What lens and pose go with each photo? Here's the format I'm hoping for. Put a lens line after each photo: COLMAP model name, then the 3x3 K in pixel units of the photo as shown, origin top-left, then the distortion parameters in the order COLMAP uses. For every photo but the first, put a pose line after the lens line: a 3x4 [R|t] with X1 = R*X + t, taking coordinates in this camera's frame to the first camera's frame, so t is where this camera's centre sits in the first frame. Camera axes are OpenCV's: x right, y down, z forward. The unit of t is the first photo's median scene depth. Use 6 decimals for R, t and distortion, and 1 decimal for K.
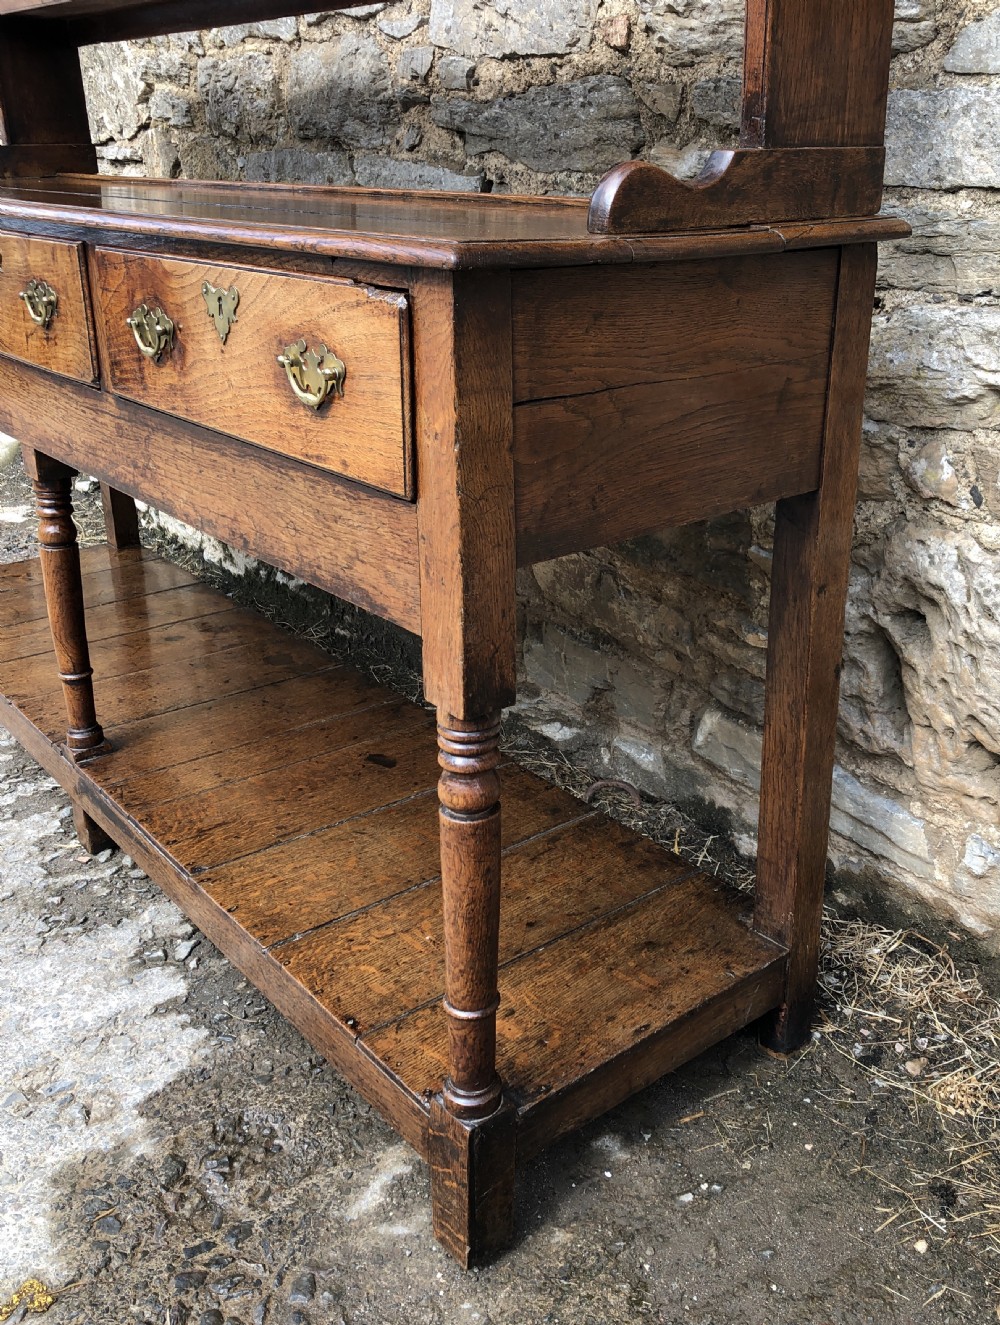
lens RADIAL K [[1268.5, 0, 567.8], [0, 1268.5, 598.7], [0, 0, 1]] dist [0.013122, 0.000000]
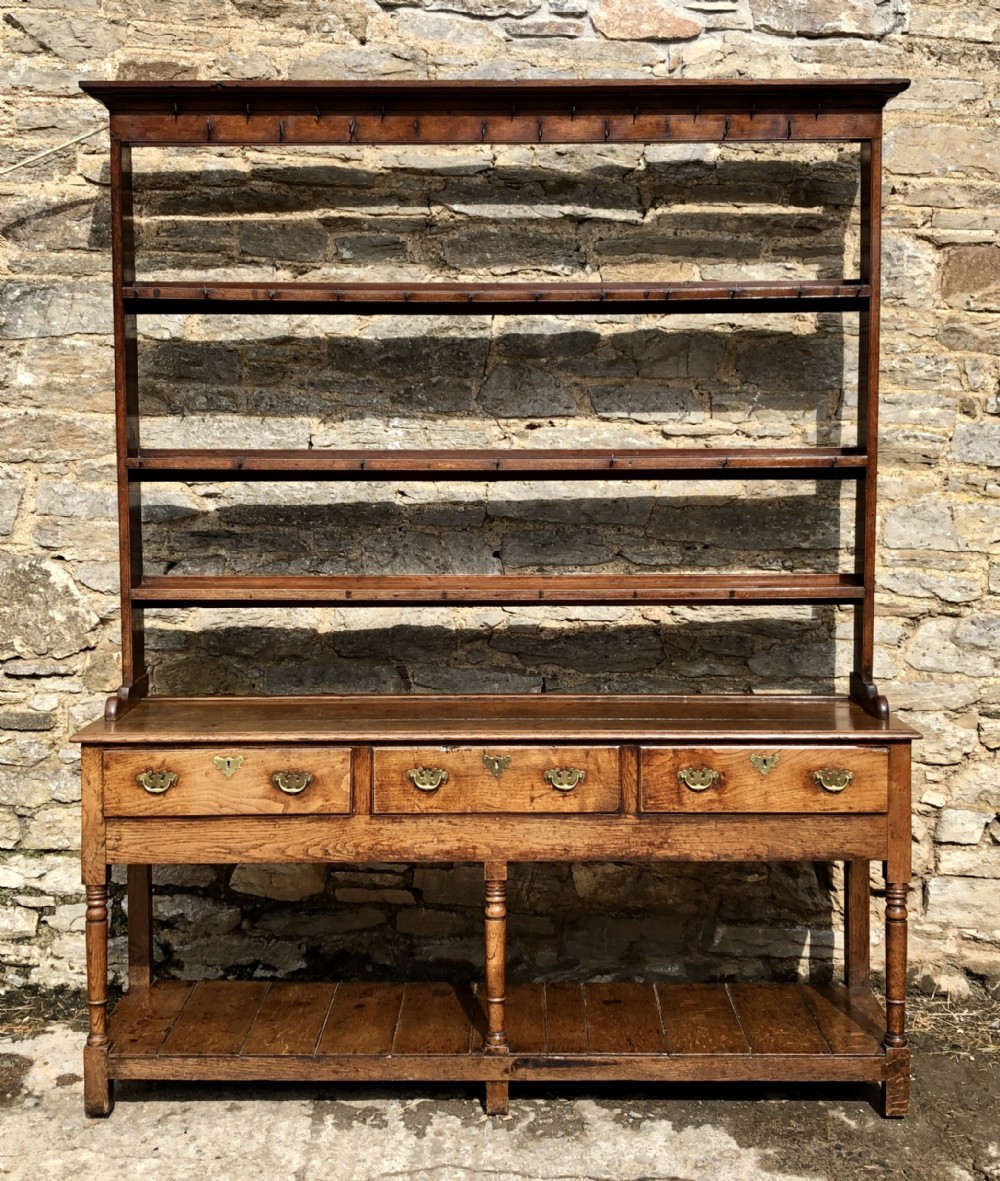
lens RADIAL K [[1591.5, 0, 518.1], [0, 1591.5, 508.9], [0, 0, 1]] dist [0.038242, 0.000000]
pose [[0.647219, -0.044459, 0.761006, -2.053149], [0.259093, 0.951697, -0.164753, -0.211641], [-0.716923, 0.303803, 0.627476, -0.573287]]
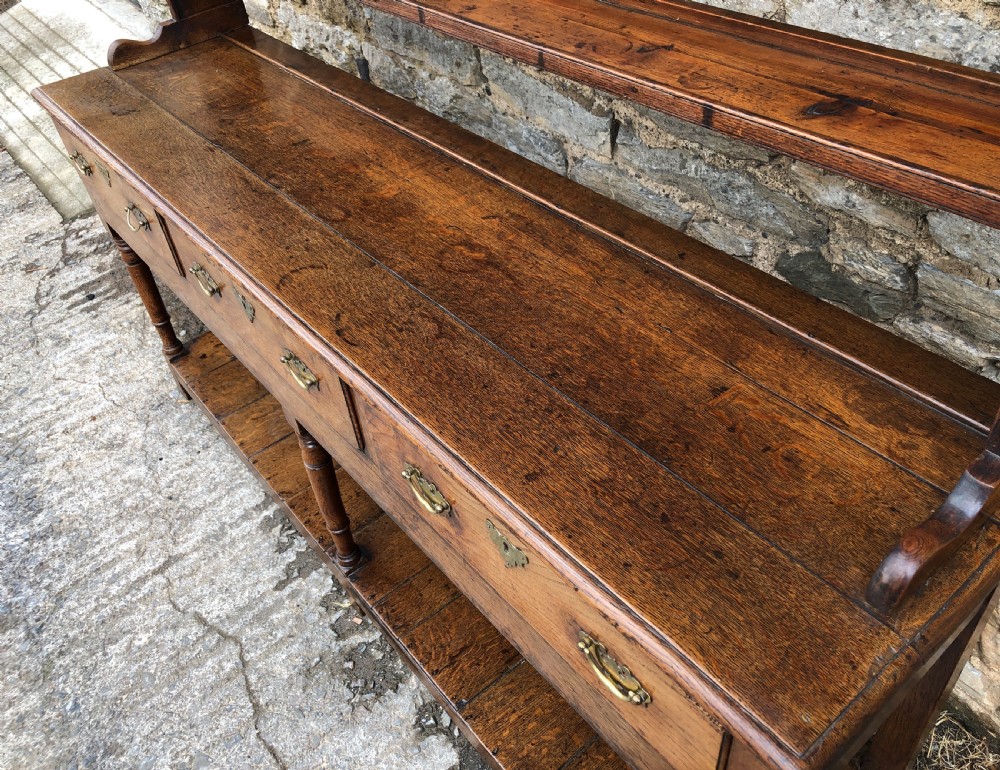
lens RADIAL K [[849.4, 0, 491.5], [0, 849.4, 370.5], [0, 0, 1]] dist [0.011824, 0.000980]
pose [[0.995356, -0.055682, -0.078529, -0.141219], [0.080621, 0.927939, 0.363908, -0.452374], [0.052607, -0.368549, 0.928119, 0.207636]]
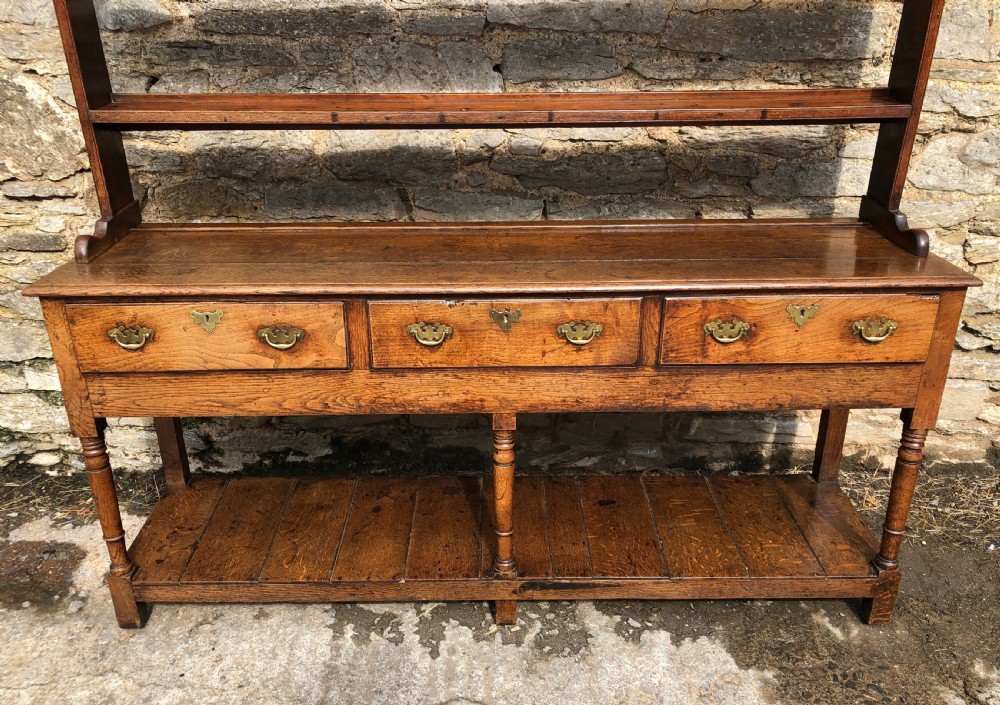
lens RADIAL K [[861.6, 0, 499.9], [0, 861.6, 385.7], [0, 0, 1]] dist [0.021652, -0.009746]
pose [[0.637012, -0.332735, 0.695344, -1.198880], [0.264270, 0.941643, 0.208493, -0.391257], [-0.724139, 0.050946, 0.687770, 0.201569]]
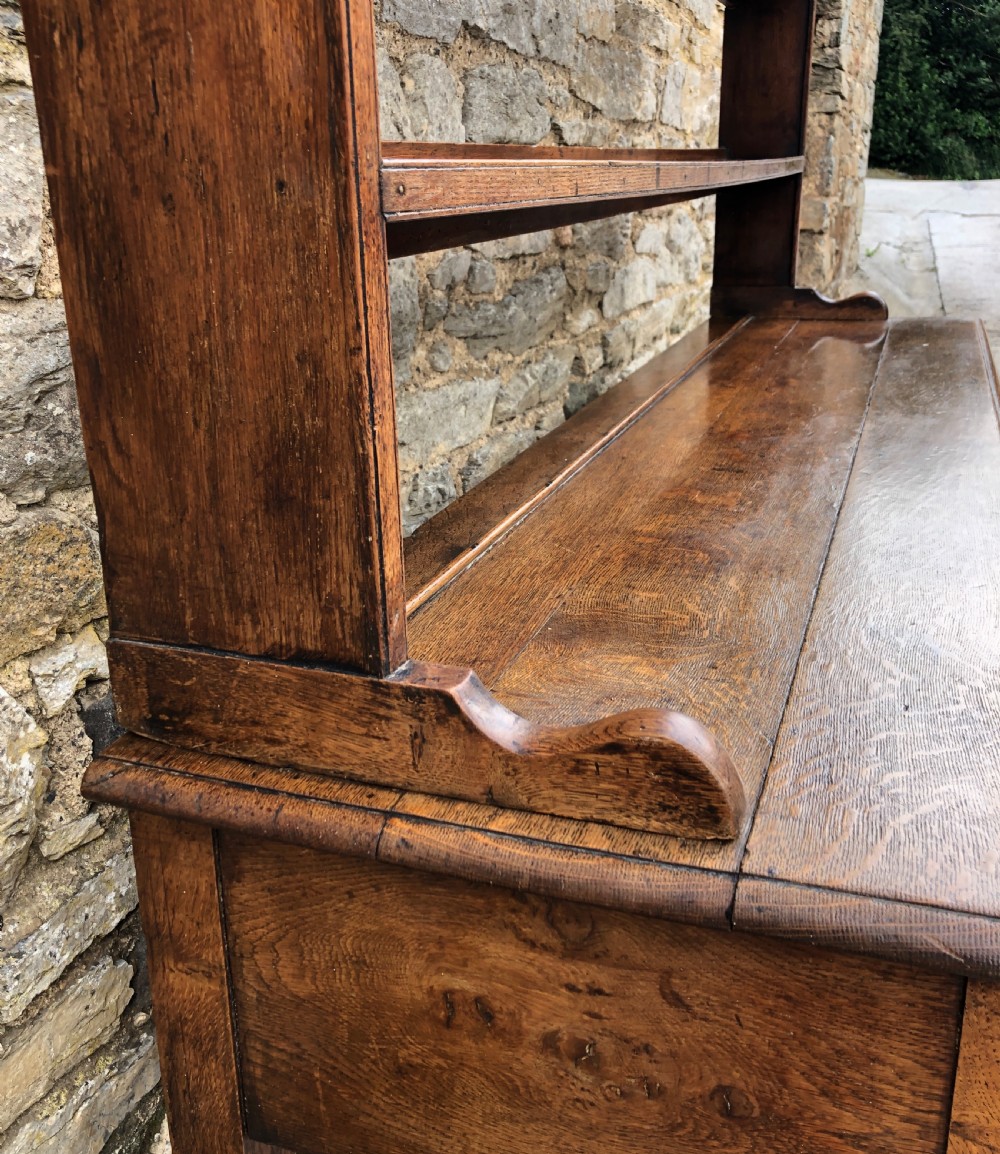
lens RADIAL K [[1208.6, 0, 501.6], [0, 1208.6, 573.4], [0, 0, 1]] dist [-0.101541, 0.000000]
pose [[-0.506162, -0.265576, 0.820530, -0.947435], [0.317348, 0.827303, 0.463531, -0.693963], [-0.801929, 0.495015, -0.334469, 1.515875]]
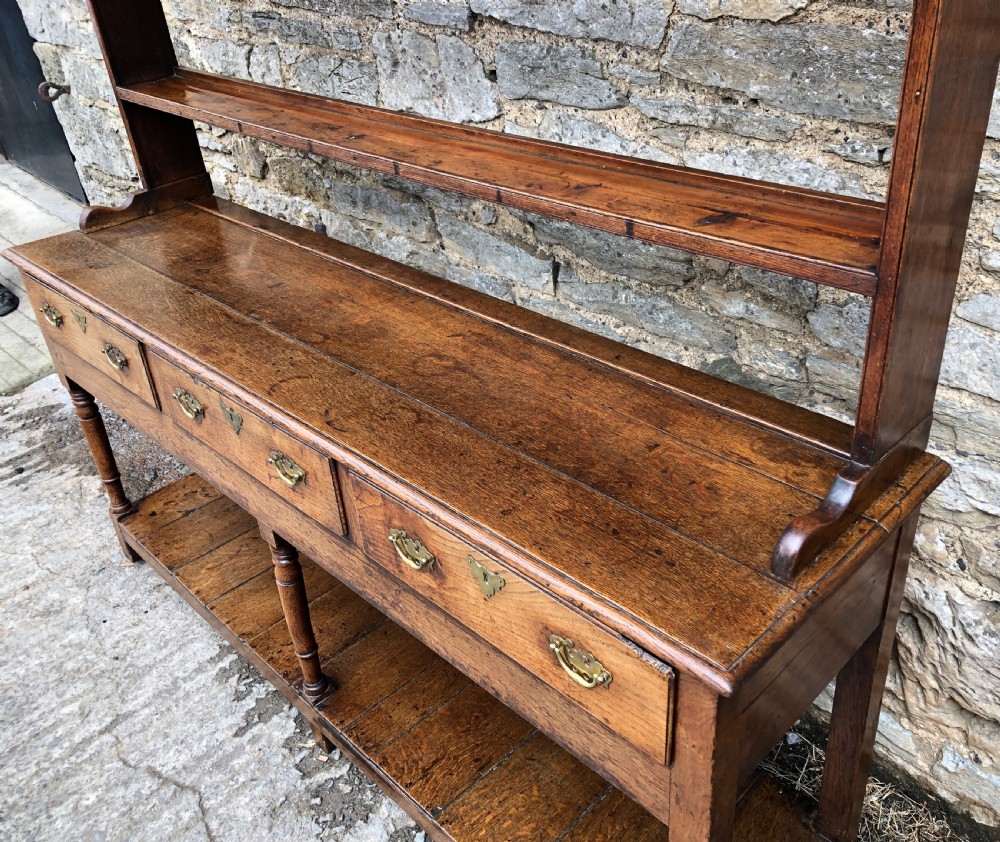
lens RADIAL K [[922.5, 0, 535.6], [0, 922.5, 406.9], [0, 0, 1]] dist [0.020913, 0.000000]
pose [[0.993935, -0.096247, 0.053201, -0.168314], [0.084578, 0.978218, 0.189566, -0.405066], [-0.070287, -0.183917, 0.980426, 0.010605]]
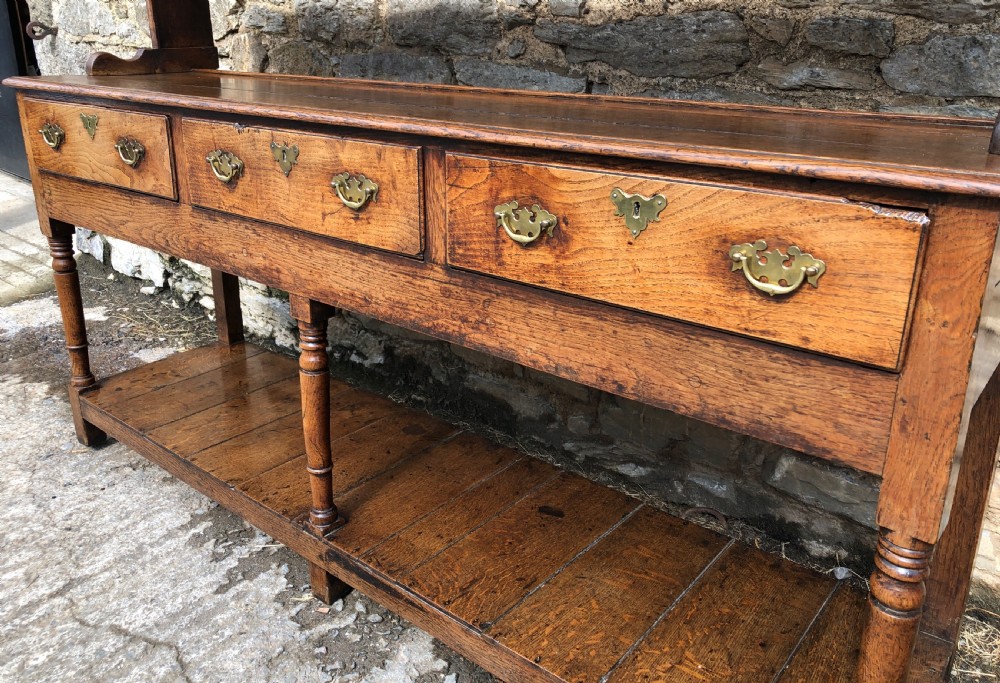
lens RADIAL K [[824.0, 0, 499.0], [0, 824.0, 295.7], [0, 0, 1]] dist [0.016280, -0.002387]
pose [[0.982370, -0.051265, 0.179780, -0.369606], [0.056217, 0.998164, -0.022553, -0.088919], [-0.178293, 0.032262, 0.983448, 0.153195]]
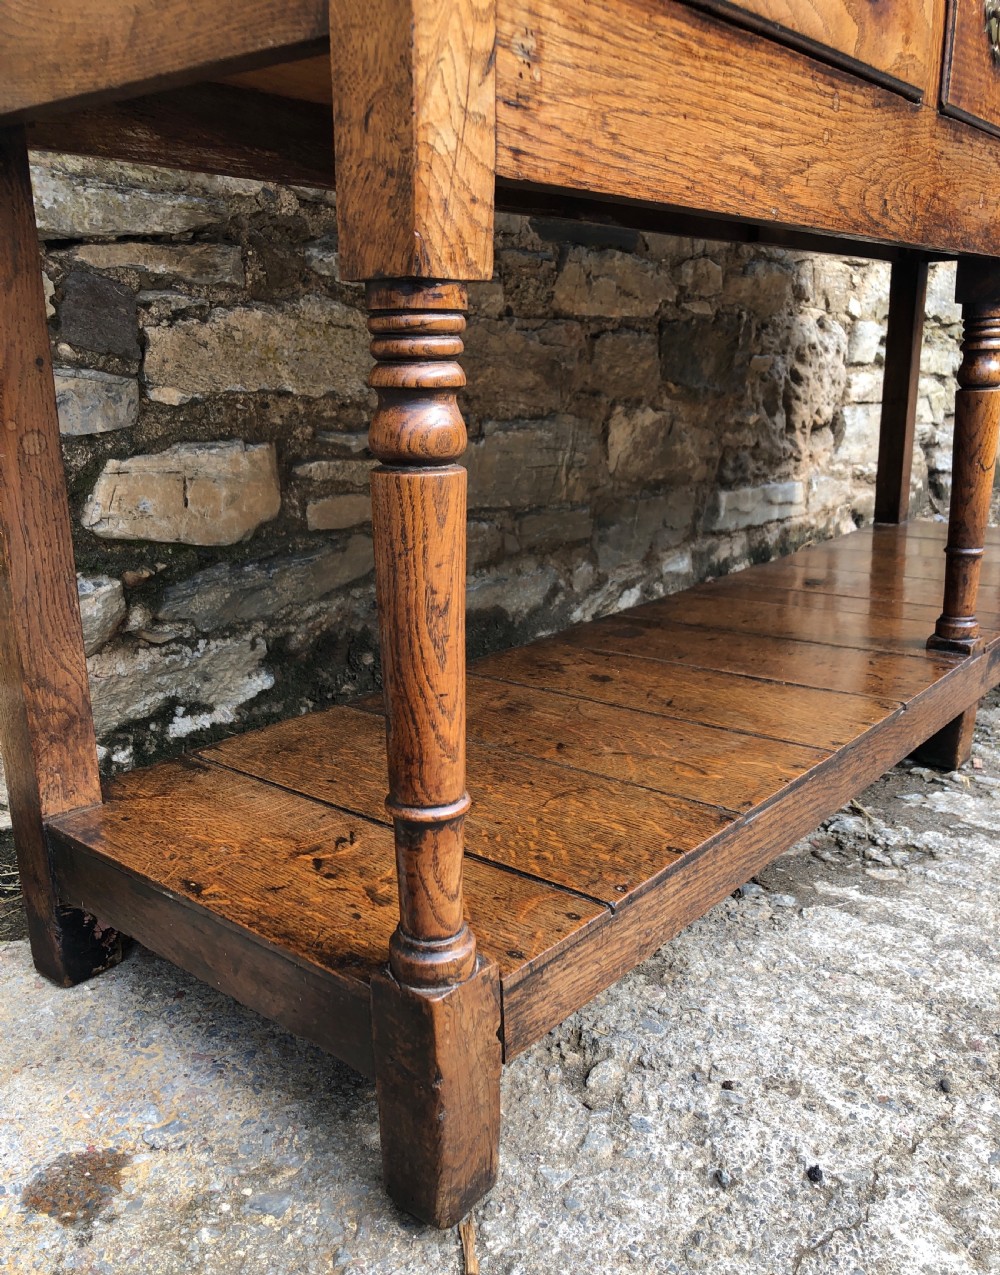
lens RADIAL K [[1099.7, 0, 504.3], [0, 1099.7, 655.5], [0, 0, 1]] dist [0.022980, -0.024401]
pose [[-0.190527, -0.261648, 0.946171, -1.107931], [0.343958, 0.884936, 0.313976, -0.231911], [-0.919452, 0.385264, -0.078608, 1.445533]]
